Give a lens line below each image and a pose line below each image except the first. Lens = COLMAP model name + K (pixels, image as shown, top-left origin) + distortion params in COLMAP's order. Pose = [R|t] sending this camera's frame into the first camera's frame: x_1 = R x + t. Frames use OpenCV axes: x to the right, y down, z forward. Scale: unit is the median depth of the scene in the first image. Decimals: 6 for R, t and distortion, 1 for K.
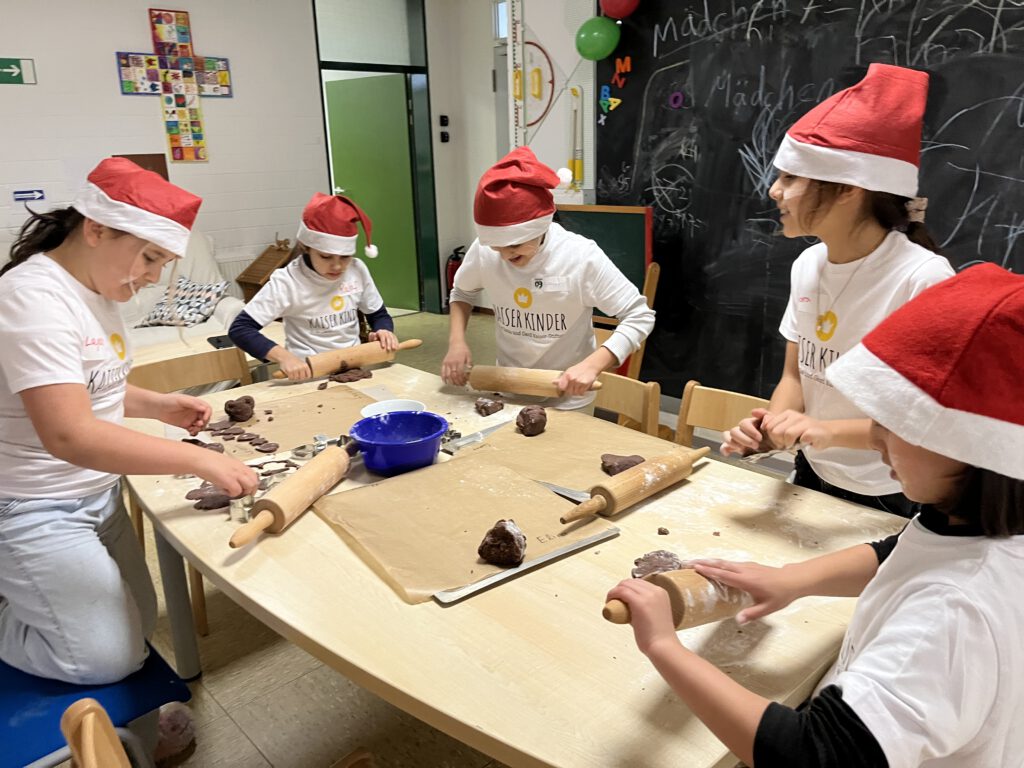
lens RADIAL K [[796.7, 0, 511.9], [0, 796.7, 383.8], [0, 0, 1]] dist [-0.007191, -0.006717]
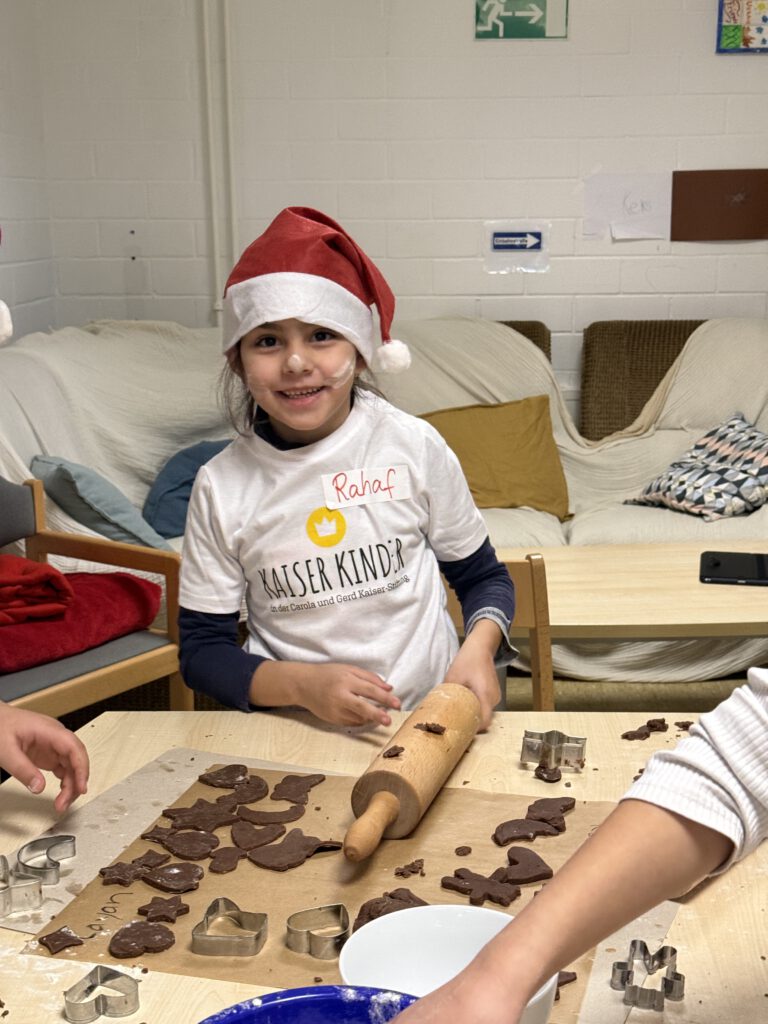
lens RADIAL K [[1449.3, 0, 384.2], [0, 1449.3, 513.0], [0, 0, 1]] dist [0.052317, 0.000000]
pose [[0.680409, 0.163646, -0.714328, 0.087278], [-0.215124, 0.976406, 0.018777, -0.049430], [0.700547, 0.140893, 0.699559, 0.245188]]
